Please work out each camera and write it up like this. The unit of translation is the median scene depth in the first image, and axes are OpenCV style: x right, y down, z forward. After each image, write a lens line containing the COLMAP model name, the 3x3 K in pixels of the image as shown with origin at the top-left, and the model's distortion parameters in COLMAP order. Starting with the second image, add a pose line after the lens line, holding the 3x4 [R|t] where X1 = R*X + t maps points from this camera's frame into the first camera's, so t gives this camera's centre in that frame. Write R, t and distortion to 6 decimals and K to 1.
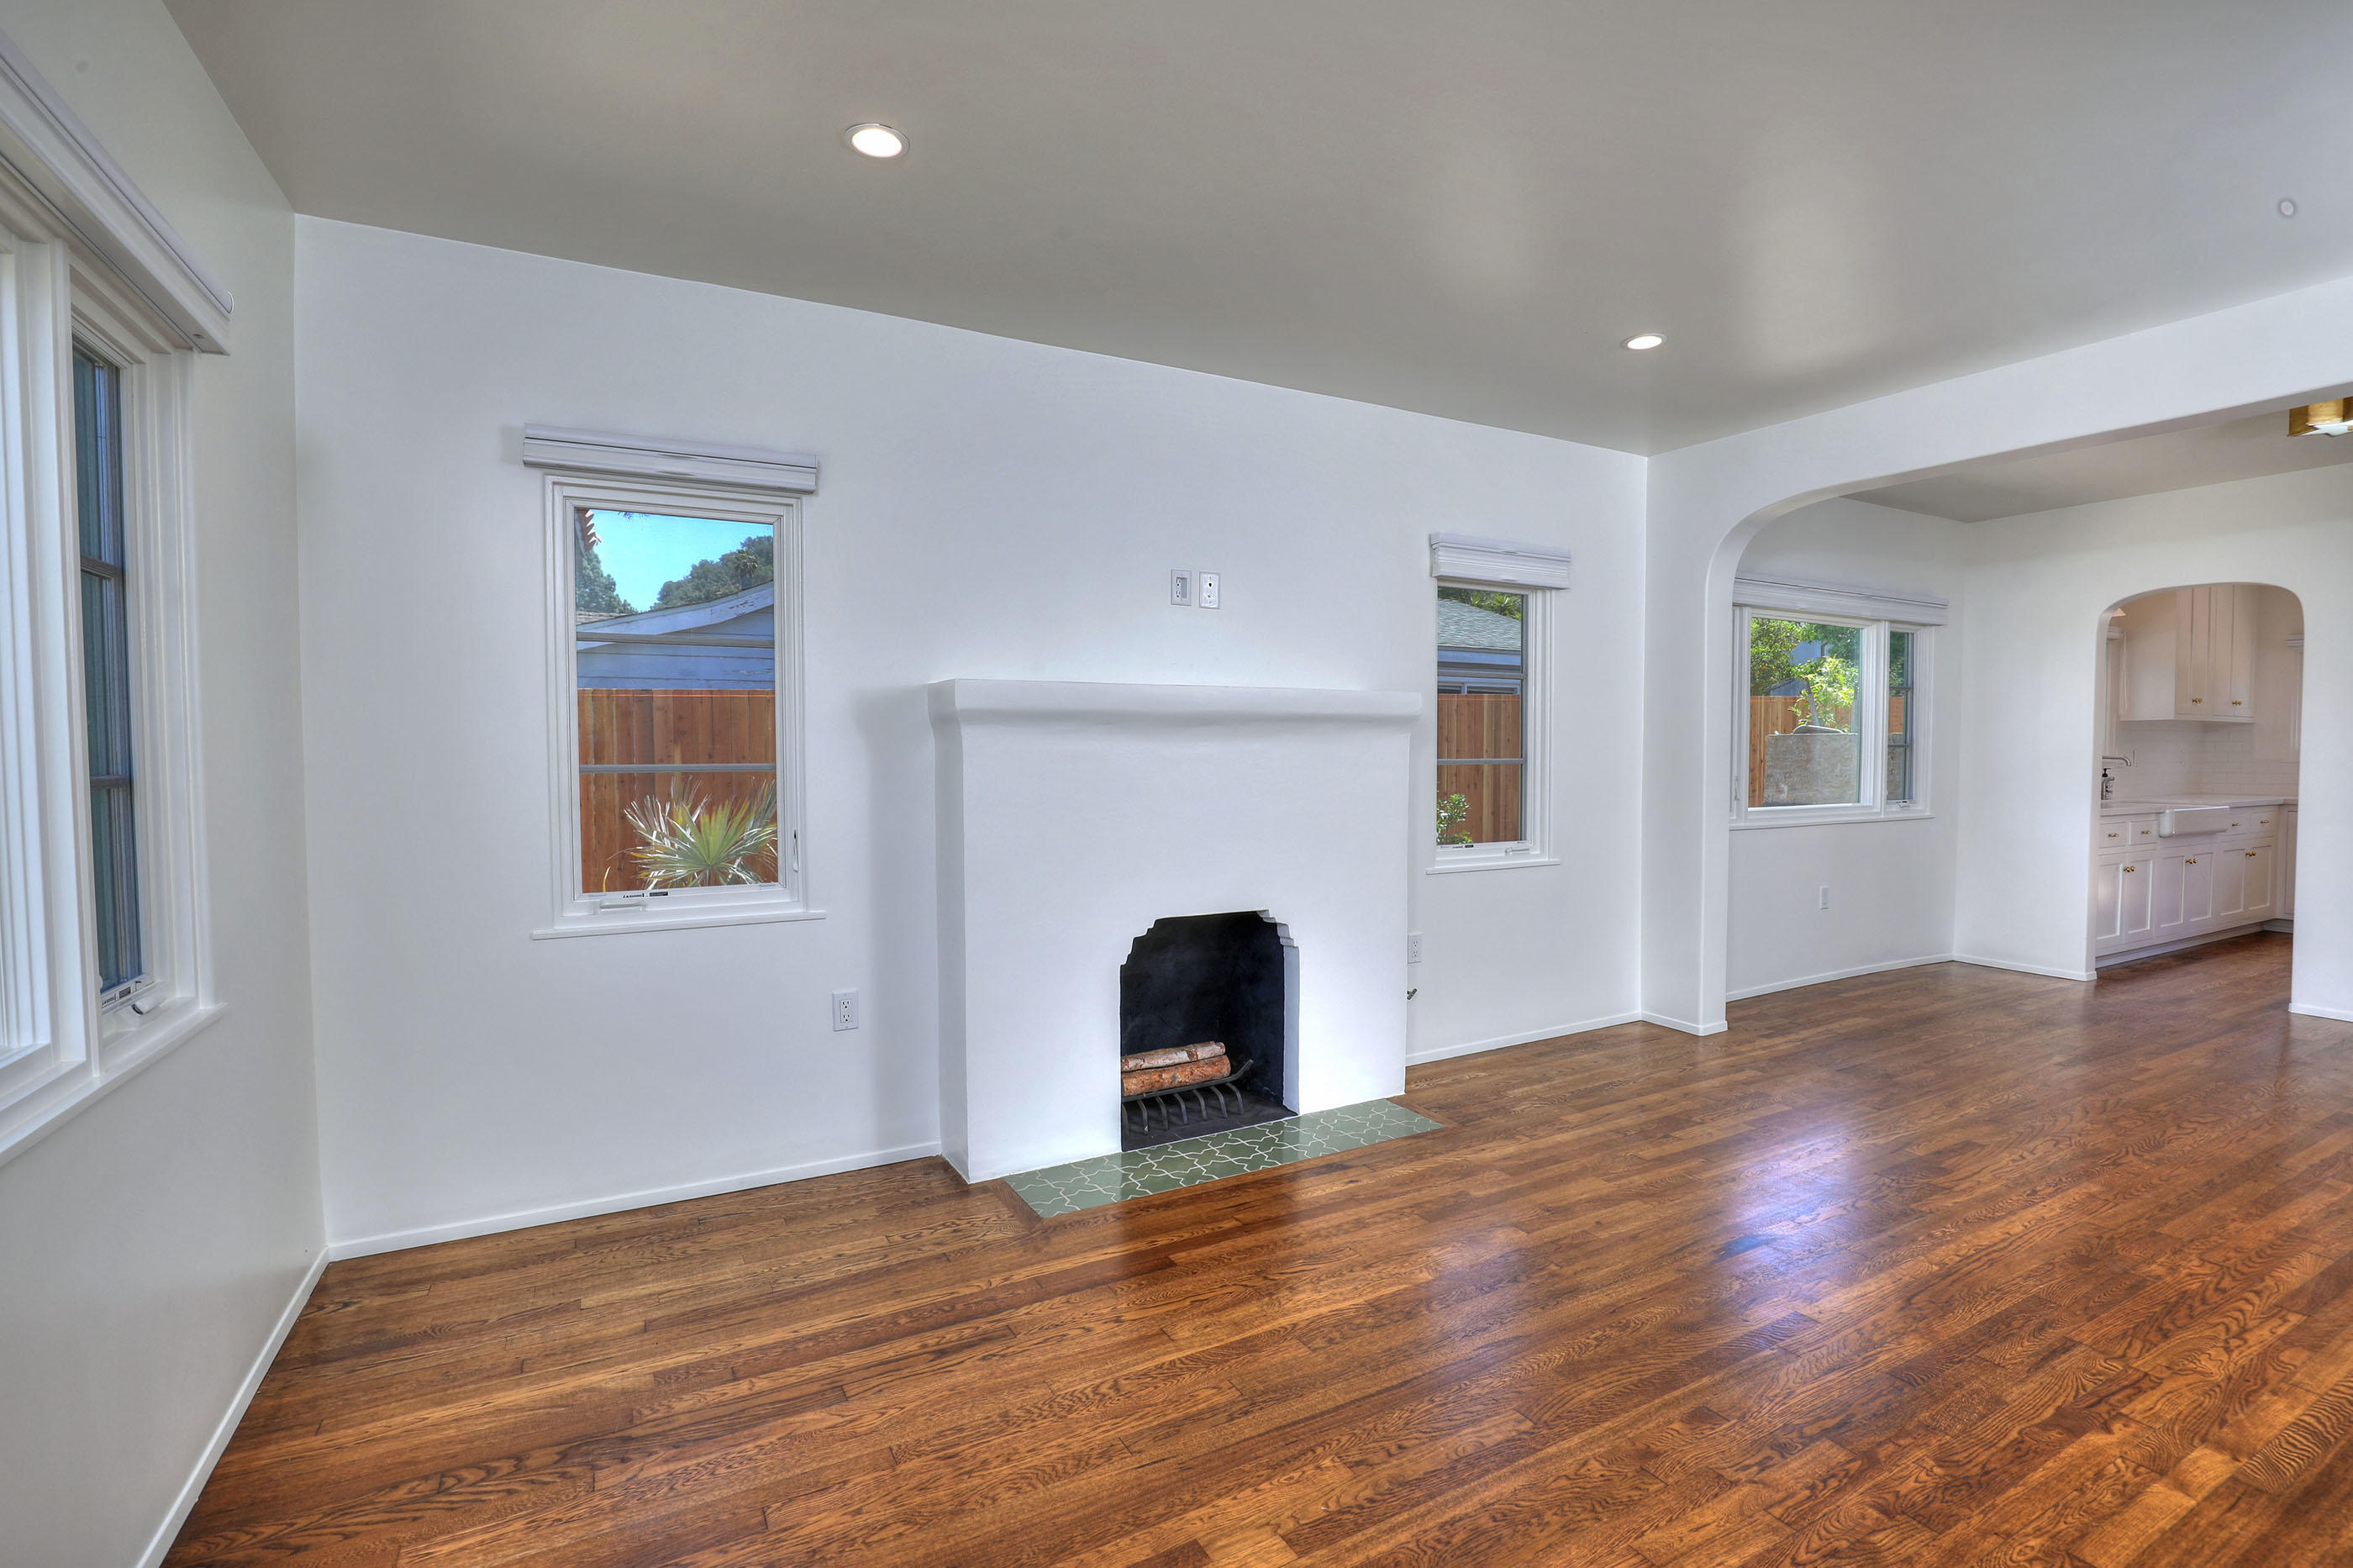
lens RADIAL K [[1075.0, 0, 1213.9], [0, 1075.0, 795.4], [0, 0, 1]] dist [-0.027793, 0.002819]
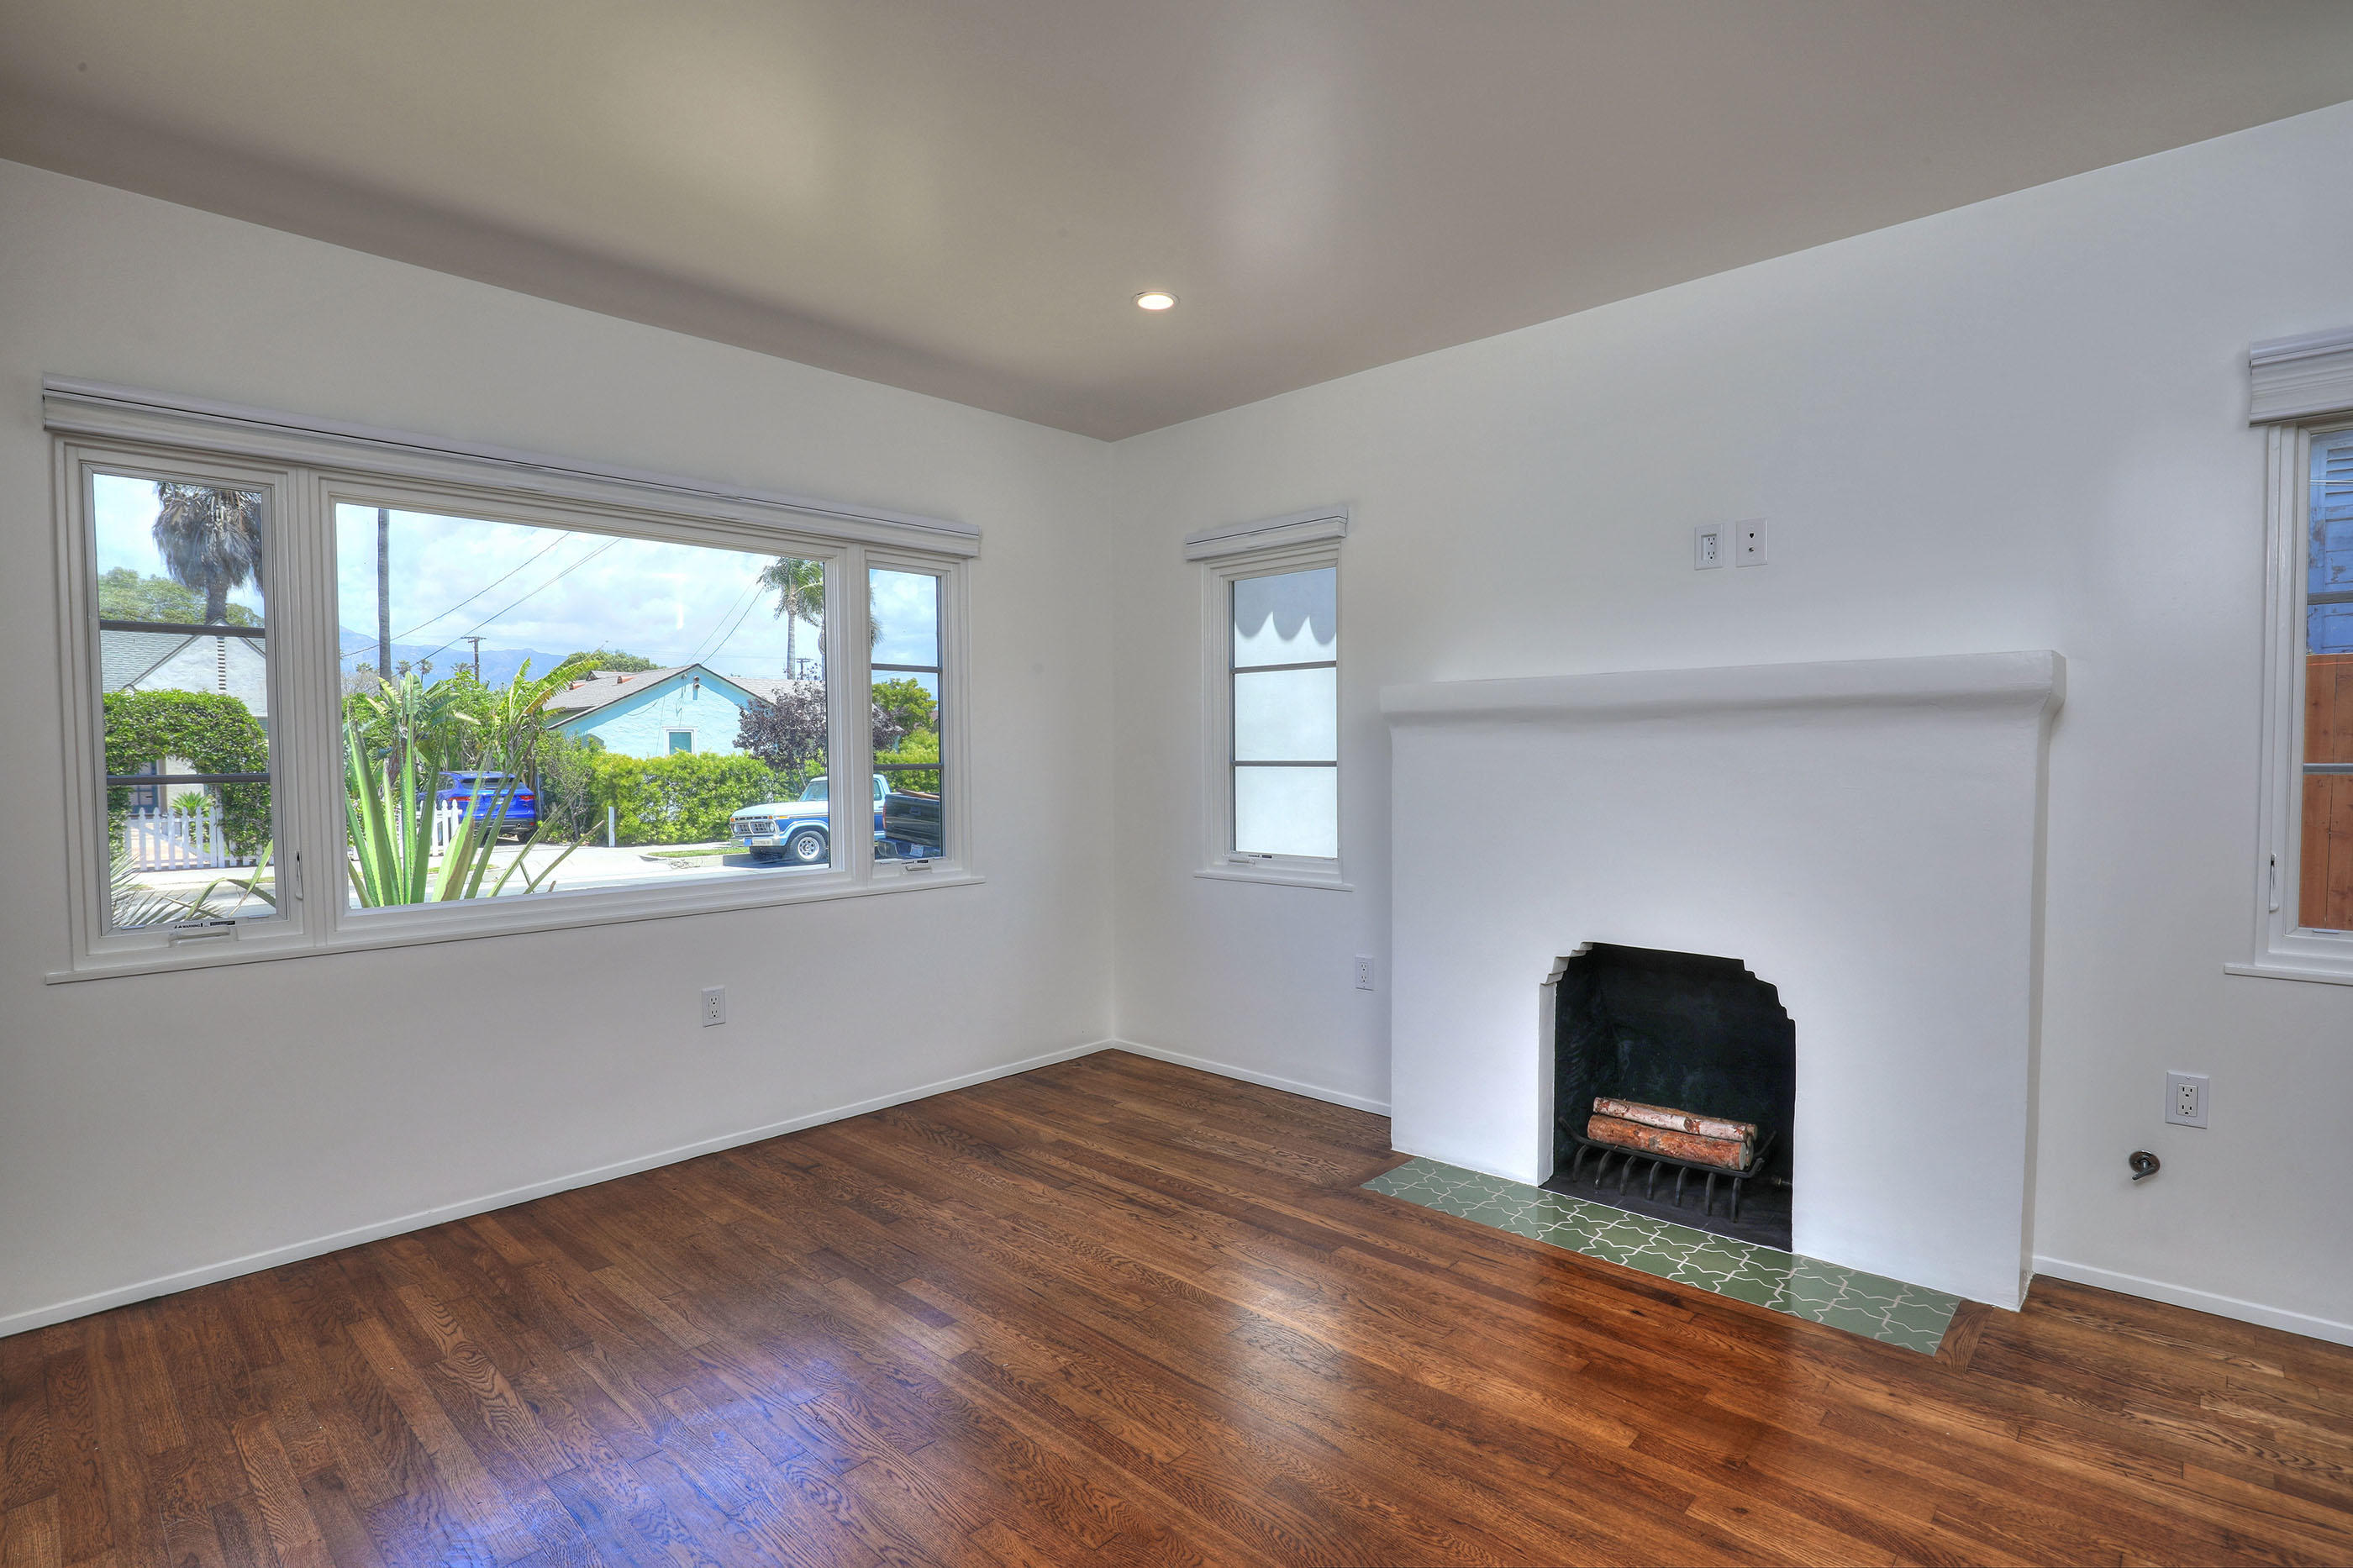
lens RADIAL K [[1139.5, 0, 1185.2], [0, 1139.5, 789.9], [0, 0, 1]] dist [-0.031862, 0.005224]
pose [[0.301332, 0.030490, -0.953032, 0.753944], [-0.032096, 0.999247, 0.021820, -0.019312], [0.952979, 0.024014, 0.302084, 0.420264]]
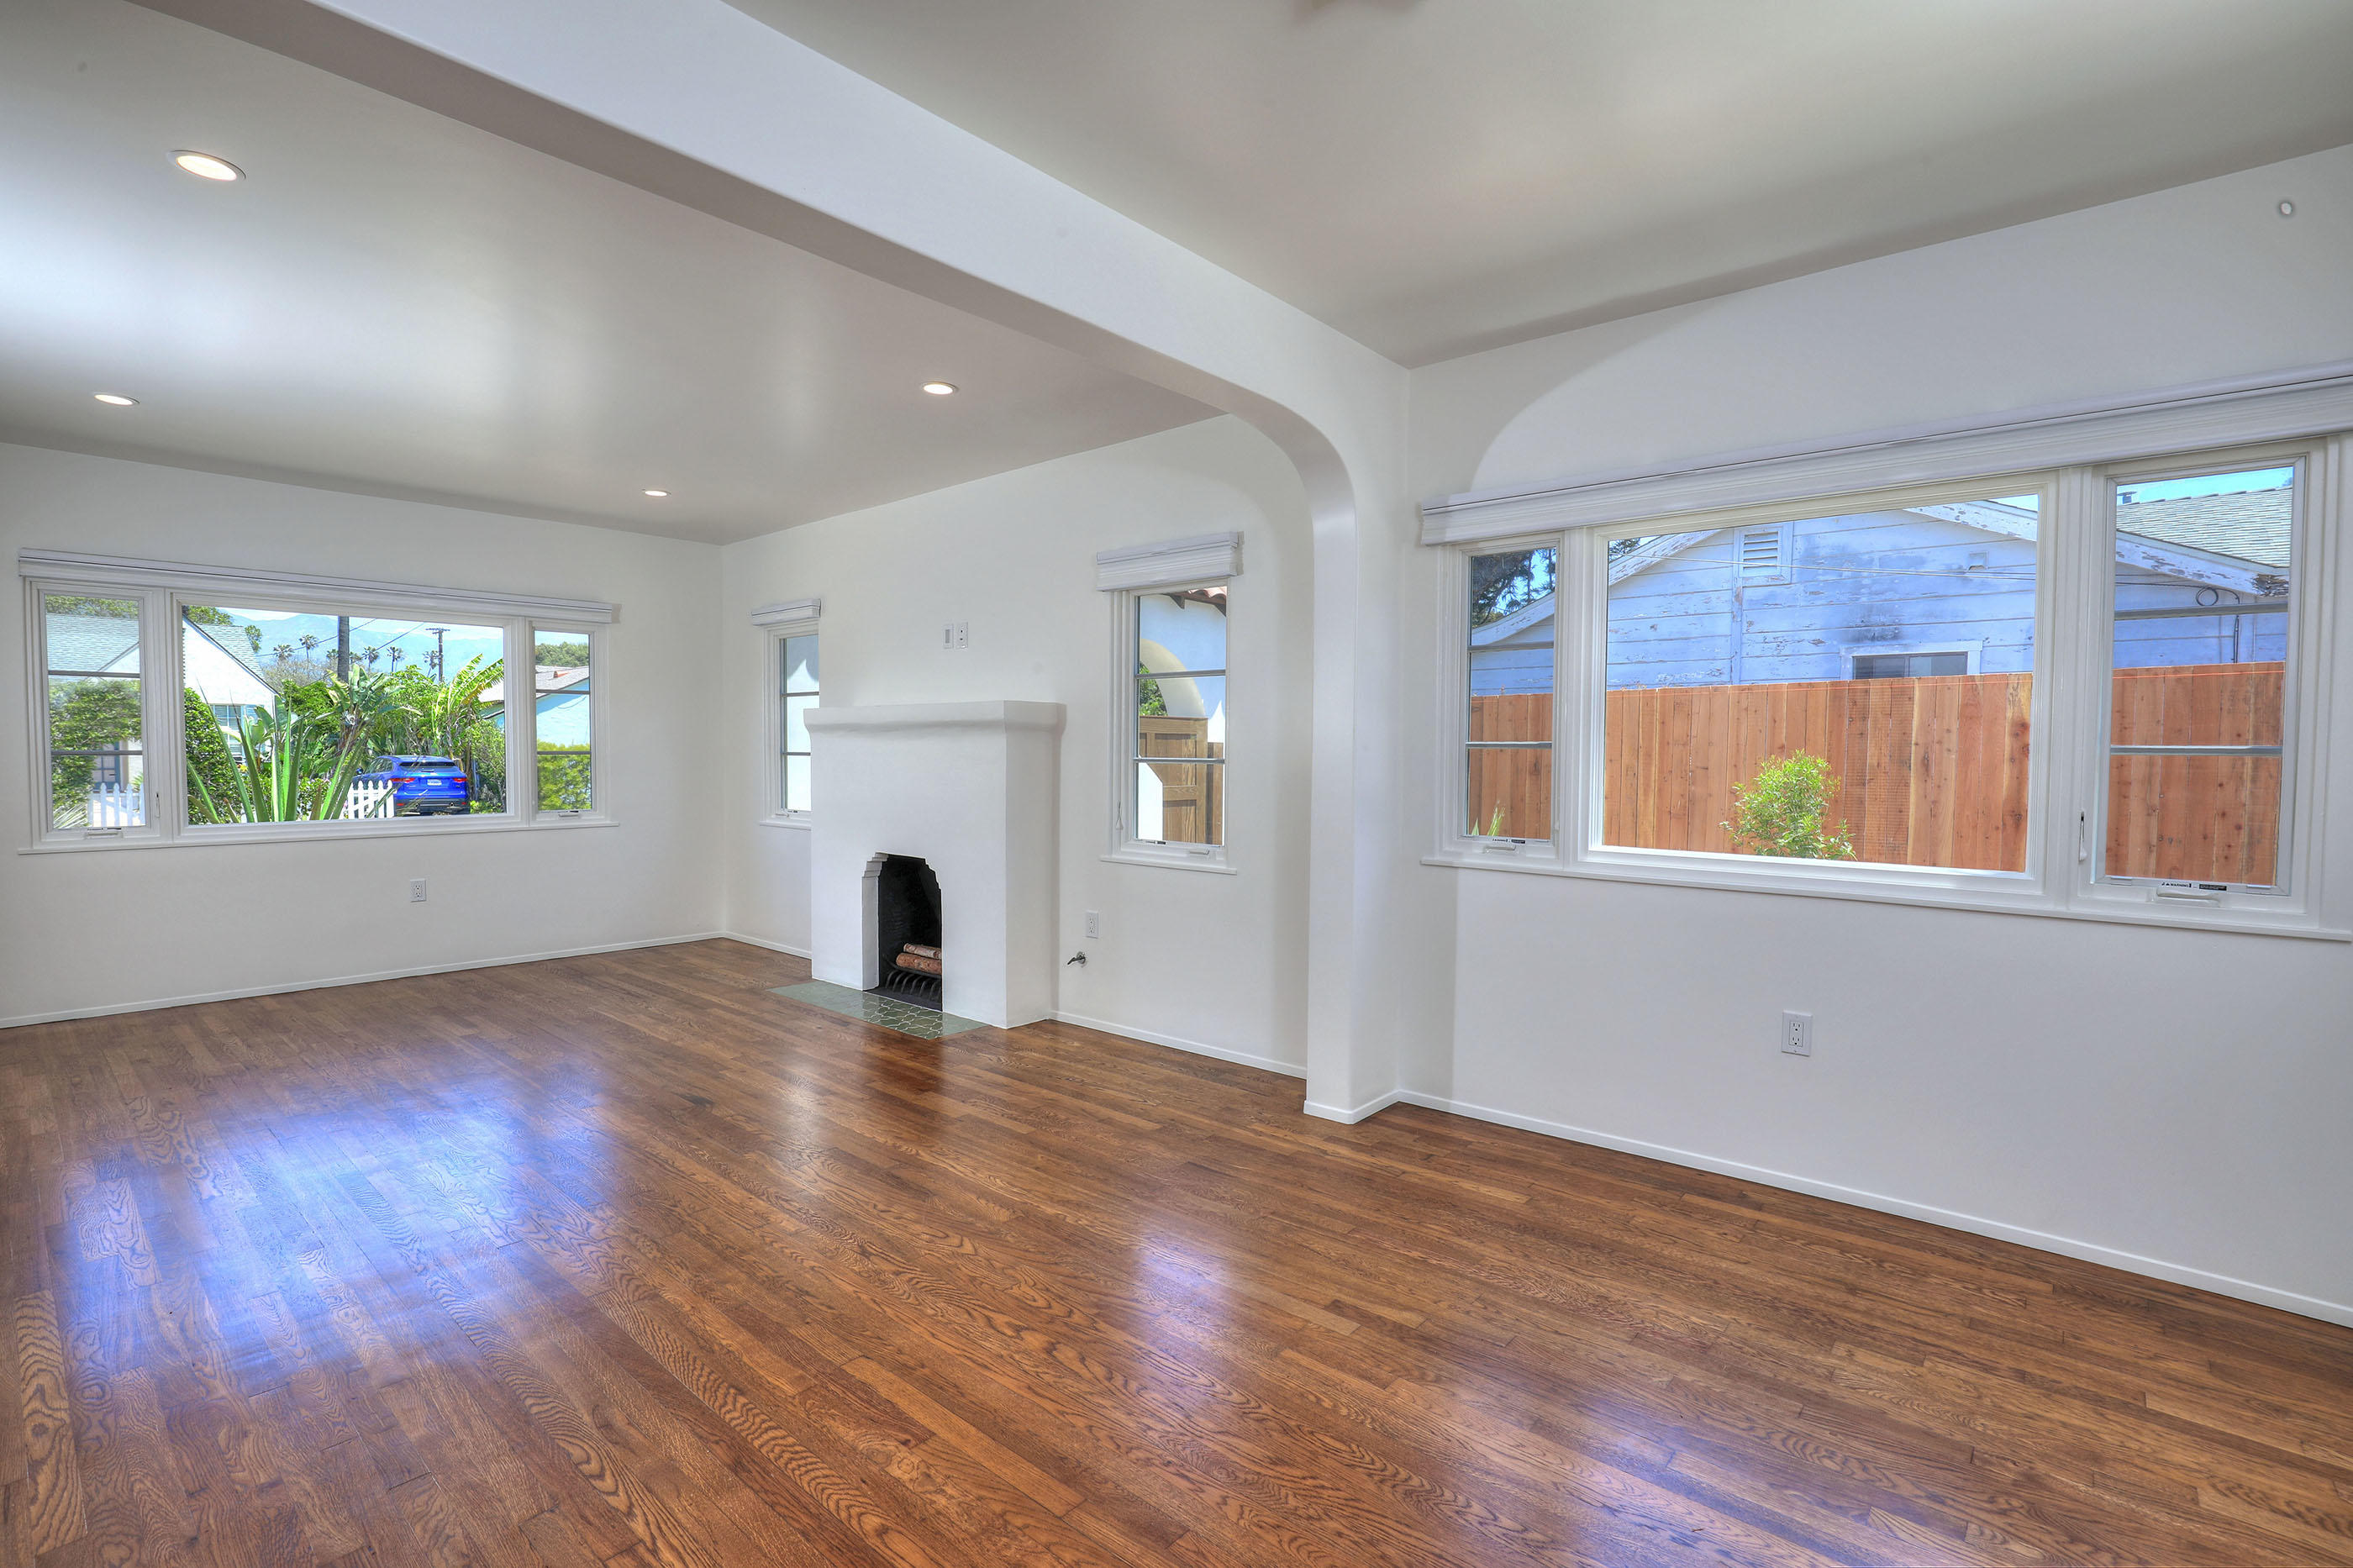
lens RADIAL K [[1075.0, 0, 1163.6], [0, 1075.0, 791.5], [0, 0, 1]] dist [-0.027793, 0.002819]
pose [[0.332915, 0.041637, -0.942037, 1.657287], [-0.045872, 0.998557, 0.027924, -0.041546], [0.941840, 0.033917, 0.334344, 0.901263]]
